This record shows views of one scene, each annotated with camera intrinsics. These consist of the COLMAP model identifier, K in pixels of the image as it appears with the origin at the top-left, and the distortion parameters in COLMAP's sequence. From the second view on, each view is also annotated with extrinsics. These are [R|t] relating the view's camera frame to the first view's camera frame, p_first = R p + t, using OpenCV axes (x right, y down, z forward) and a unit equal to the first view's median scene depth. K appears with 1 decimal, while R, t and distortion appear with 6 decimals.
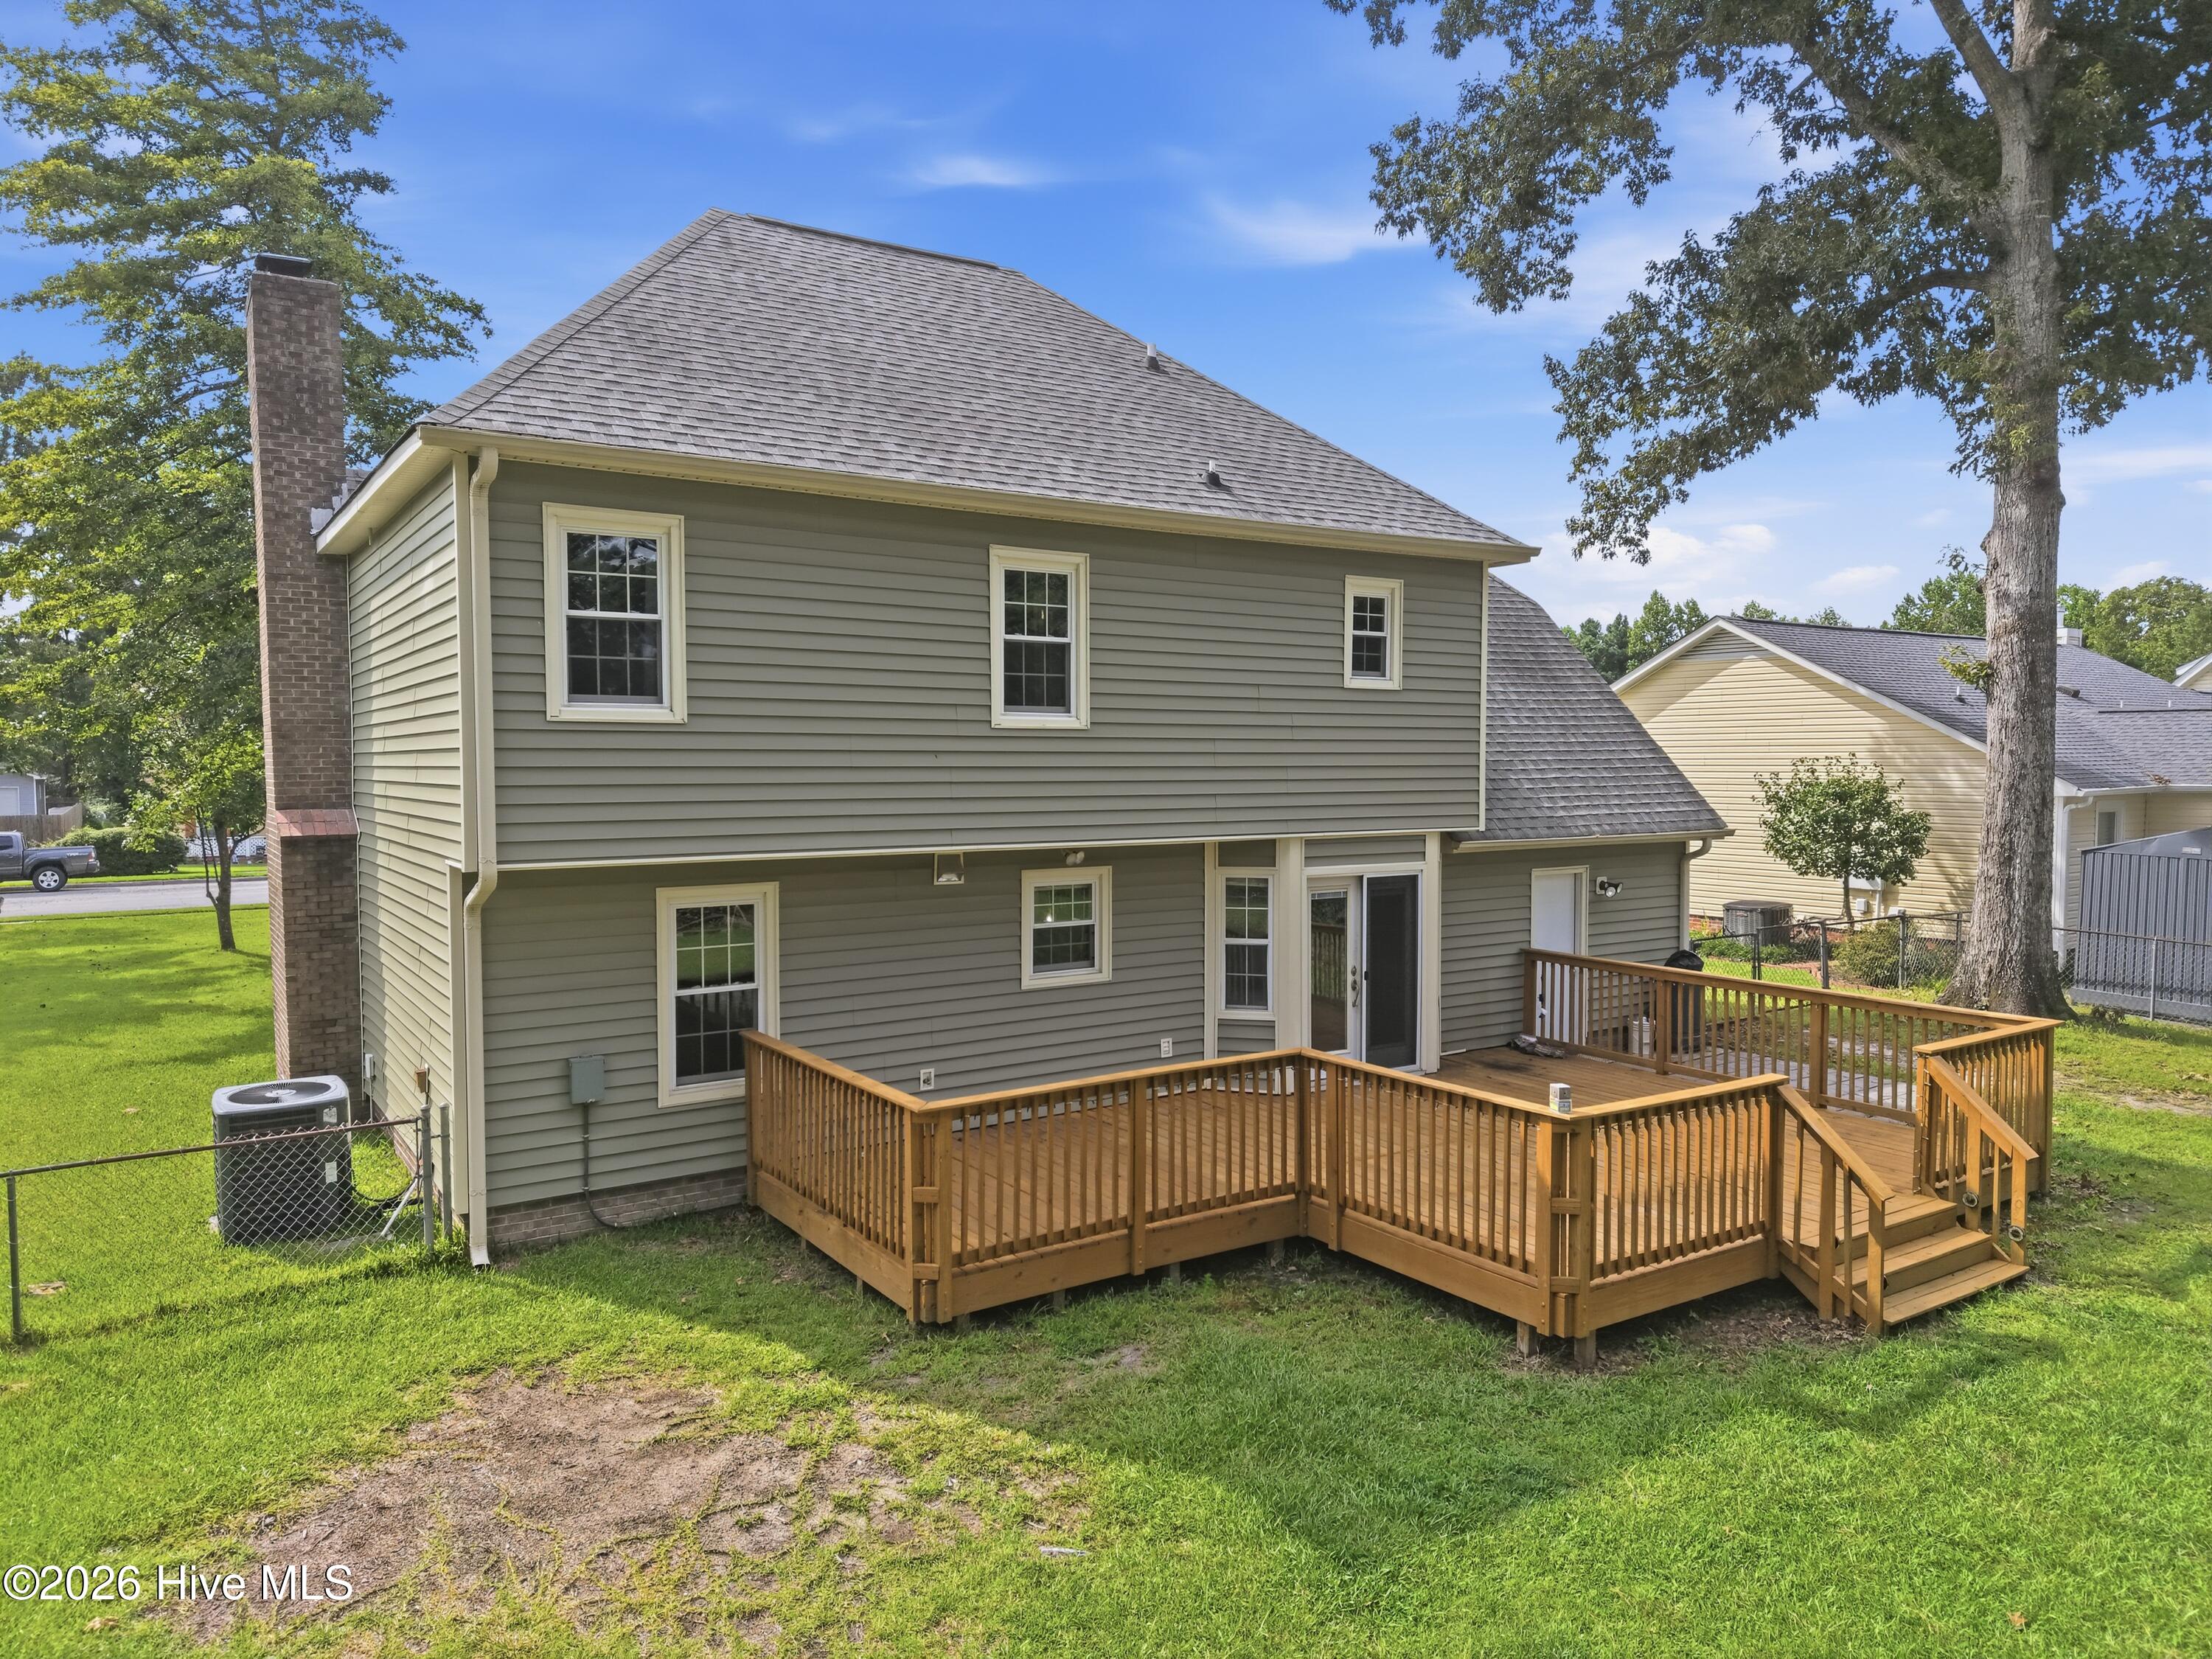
lens RADIAL K [[1467.1, 0, 1109.0], [0, 1467.1, 833.4], [0, 0, 1]] dist [0.066212, -0.083871]
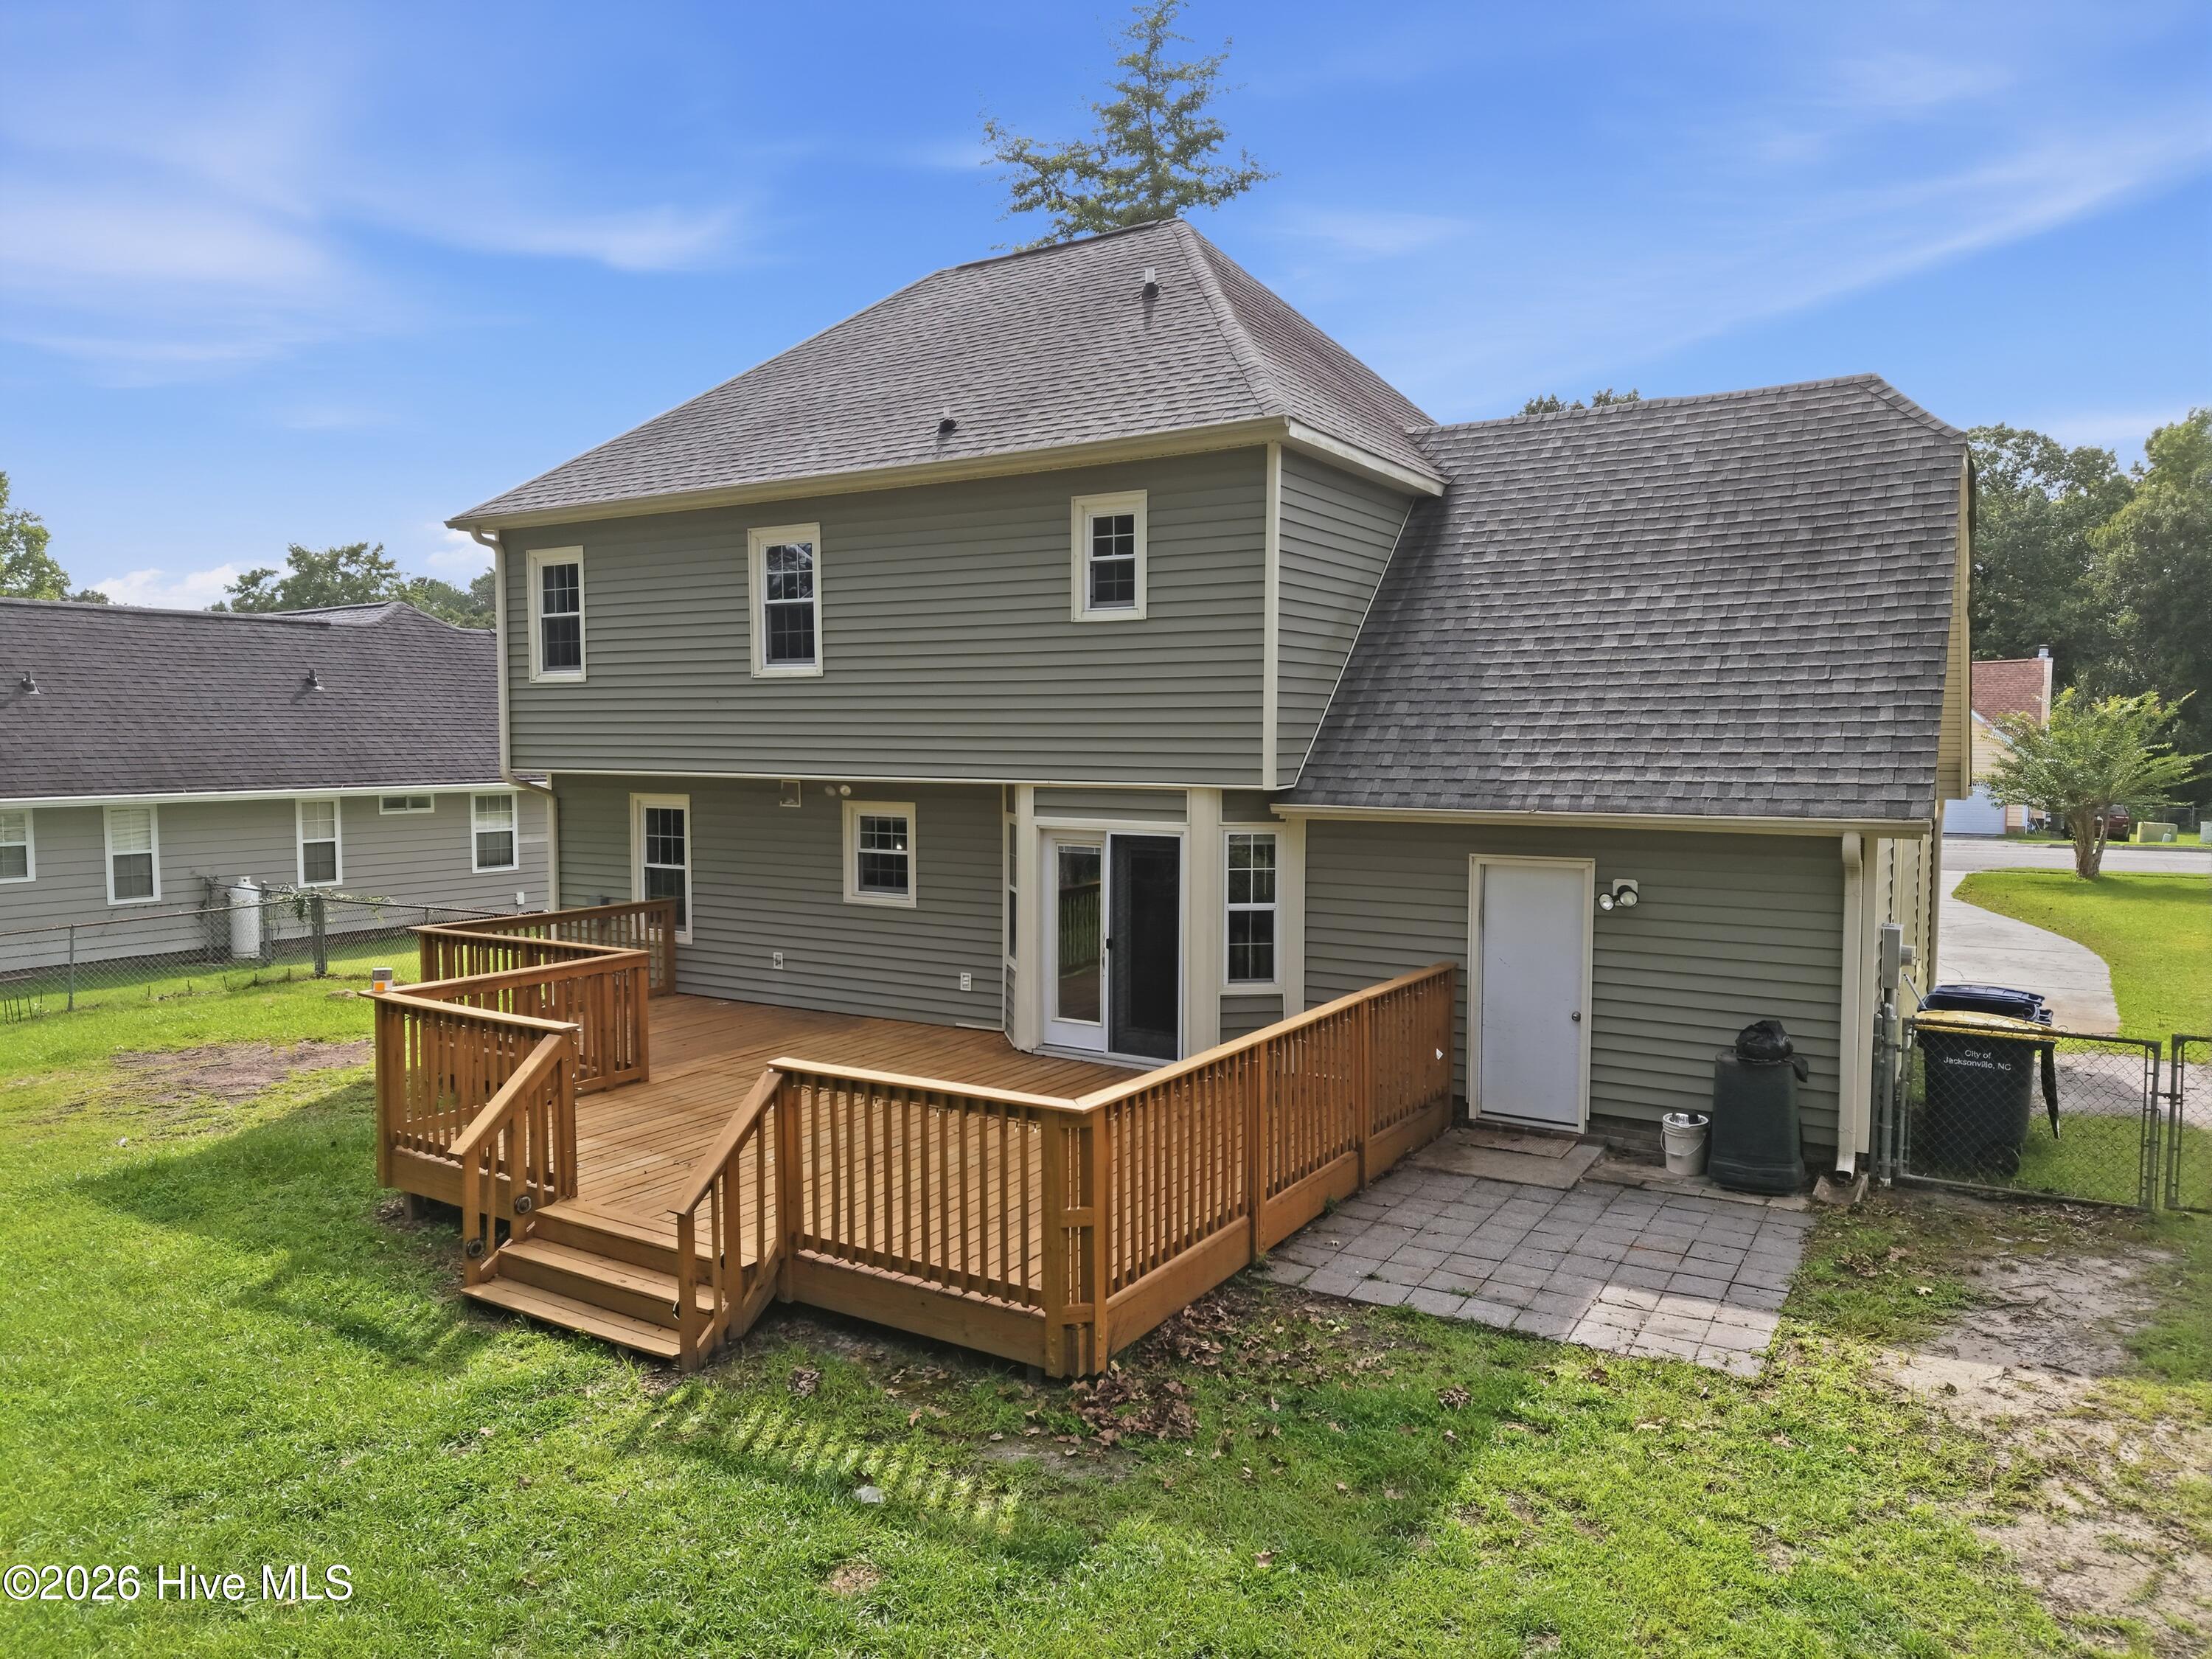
lens RADIAL K [[1467.1, 0, 1109.0], [0, 1467.1, 833.4], [0, 0, 1]] dist [0.066212, -0.083871]
pose [[0.423241, 0.061399, -0.903934, 1.054922], [-0.047772, 0.997826, 0.045408, -0.011391], [0.904757, 0.023964, 0.425254, 0.672442]]
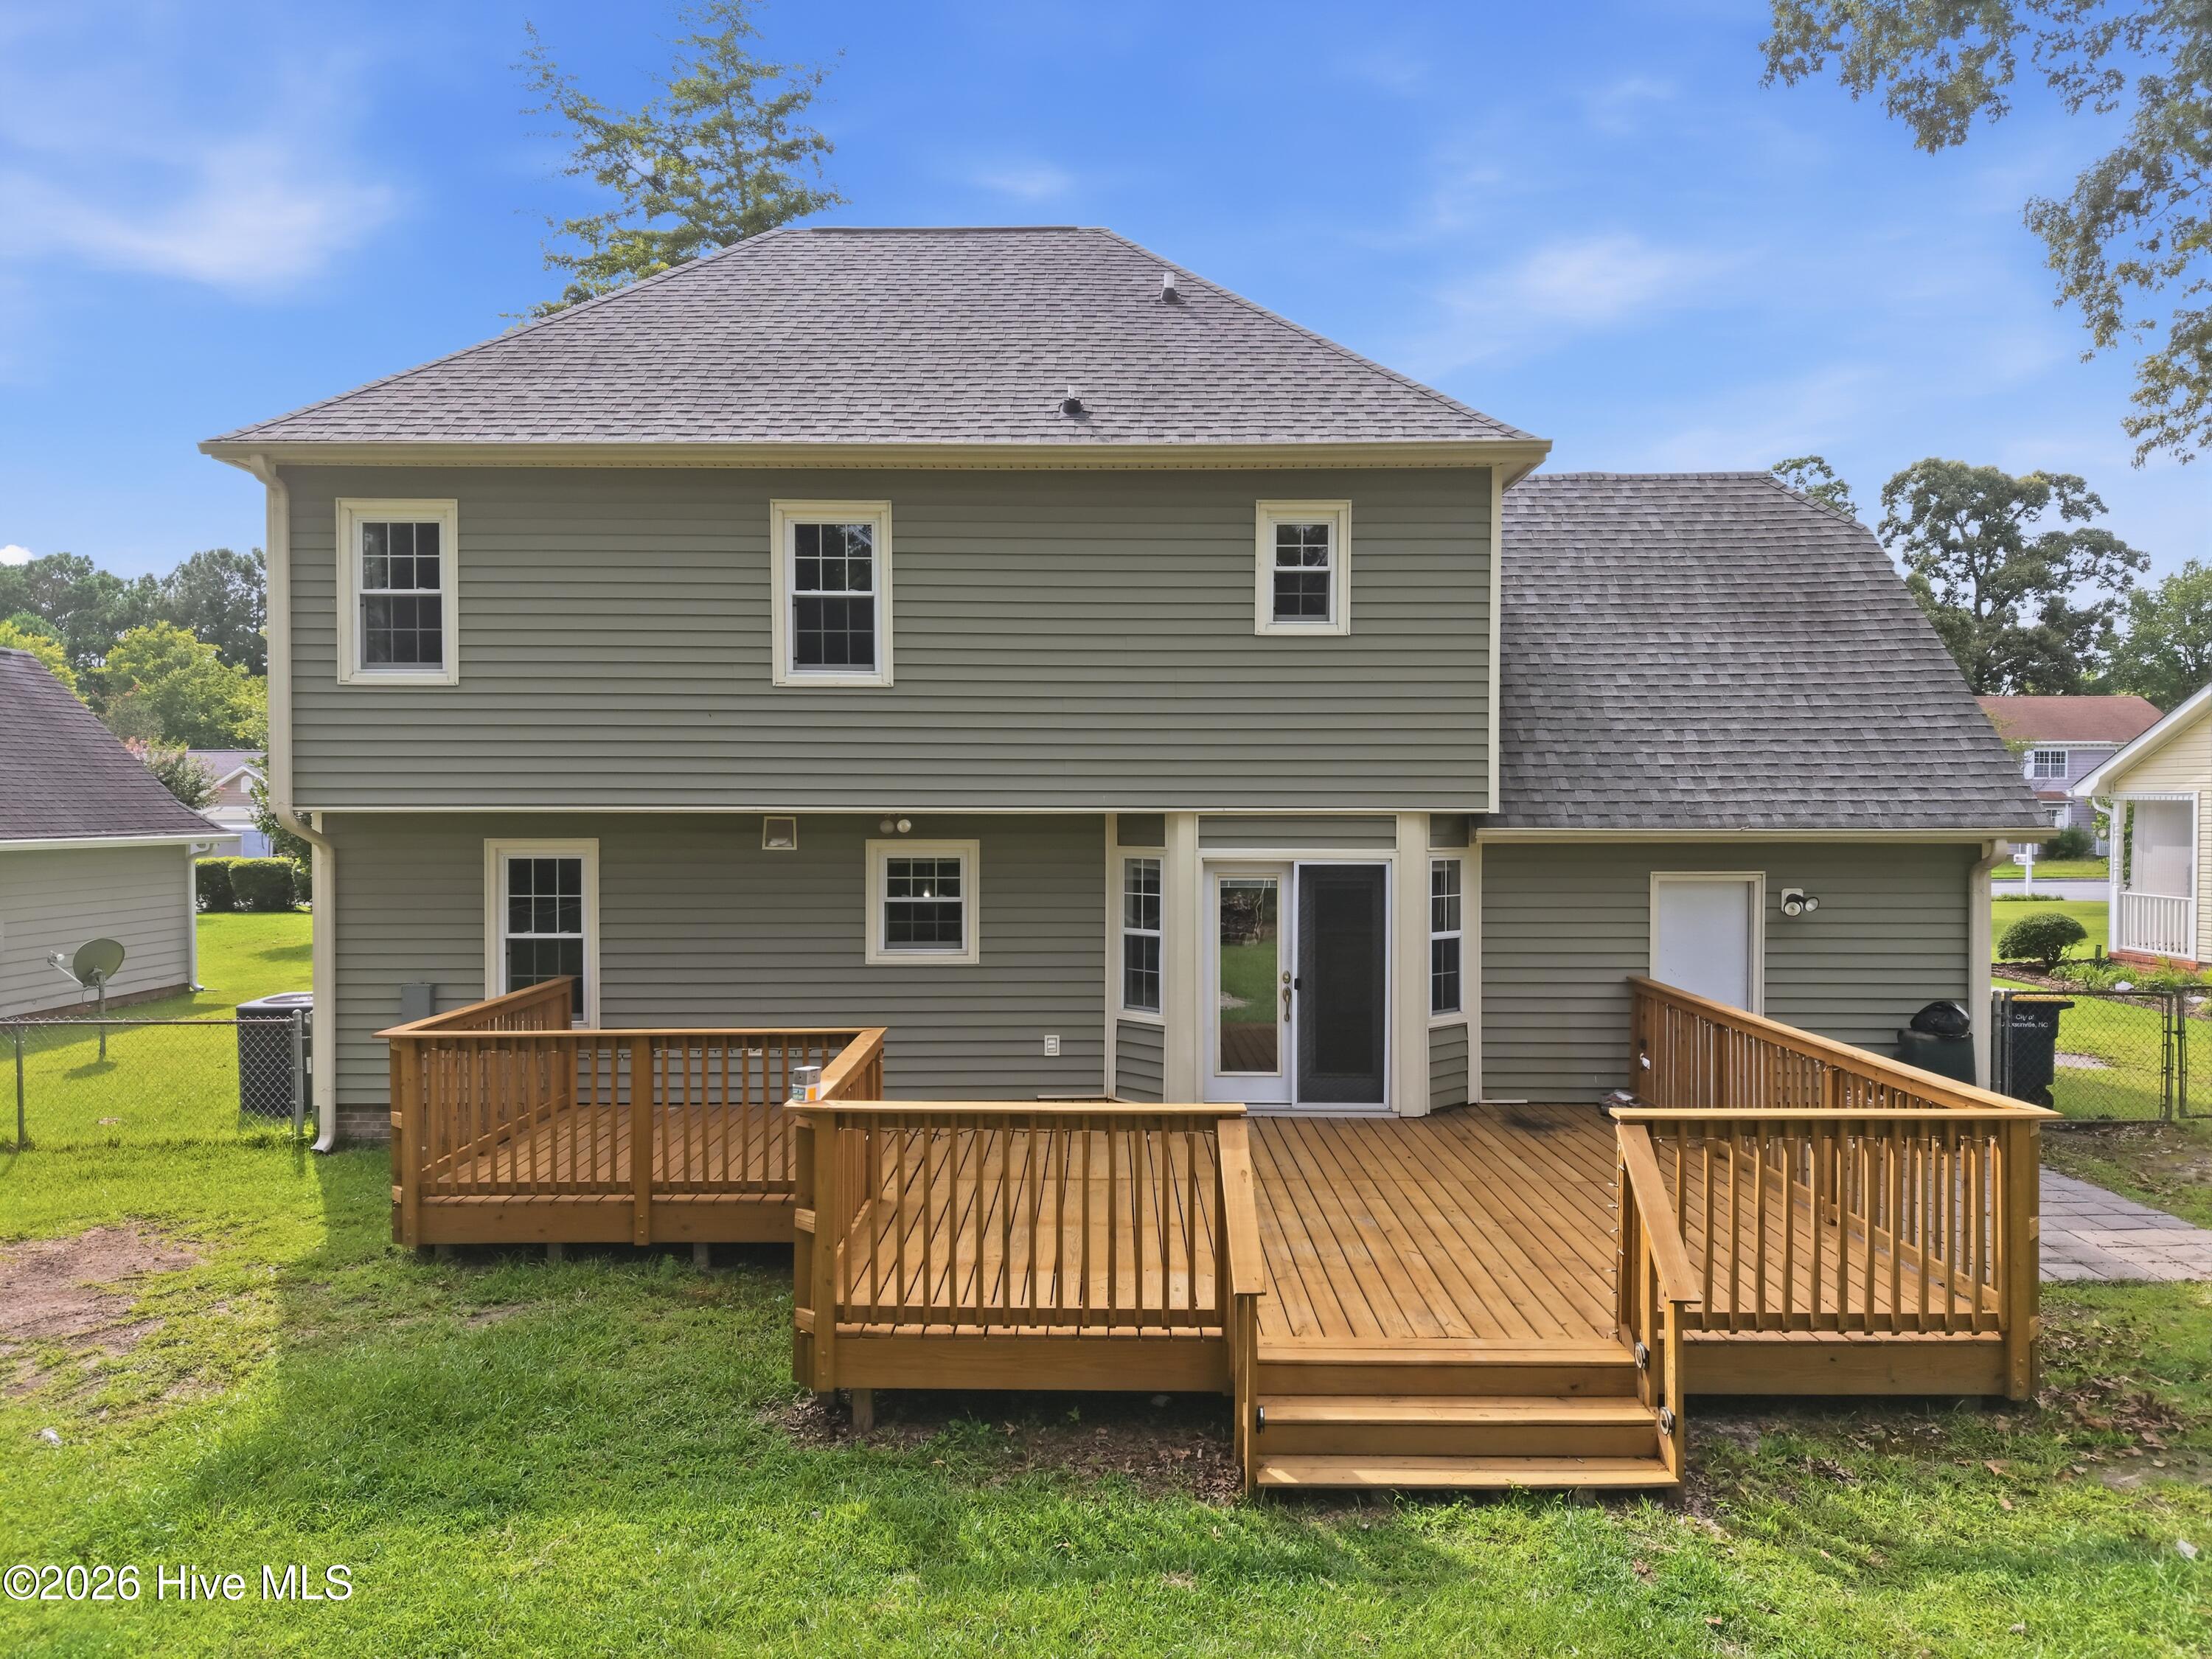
lens RADIAL K [[1467.1, 0, 1109.0], [0, 1467.1, 833.4], [0, 0, 1]] dist [0.066212, -0.083871]
pose [[0.835460, 0.012556, -0.549408, 0.581715], [-0.029592, 0.999316, -0.022162, 0.036727], [0.548754, 0.034774, 0.835260, 0.274490]]
